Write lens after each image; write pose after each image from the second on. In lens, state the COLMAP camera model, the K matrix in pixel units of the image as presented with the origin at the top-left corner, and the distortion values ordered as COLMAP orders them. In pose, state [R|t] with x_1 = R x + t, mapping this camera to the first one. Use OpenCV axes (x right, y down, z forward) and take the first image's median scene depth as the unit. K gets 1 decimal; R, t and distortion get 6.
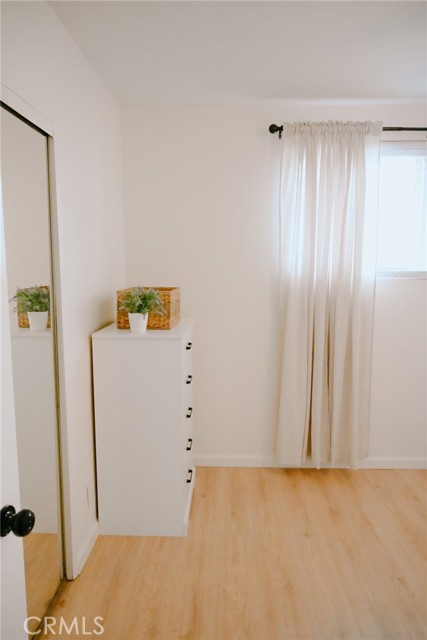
lens RADIAL K [[433.2, 0, 213.6], [0, 433.2, 326.6], [0, 0, 1]] dist [-0.009367, -0.003294]
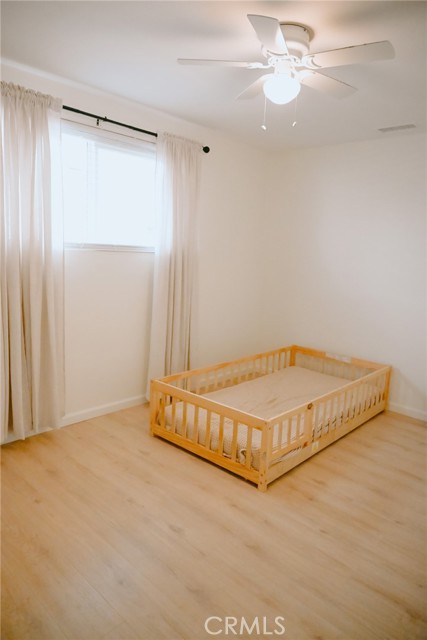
lens RADIAL K [[424.2, 0, 213.5], [0, 424.2, 320.0], [0, 0, 1]] dist [0.001740, 0.002043]
pose [[0.657714, -0.098729, 0.746770, -0.183220], [0.054369, 0.995010, 0.083662, -0.004598], [-0.751303, -0.014424, 0.659799, 0.025983]]
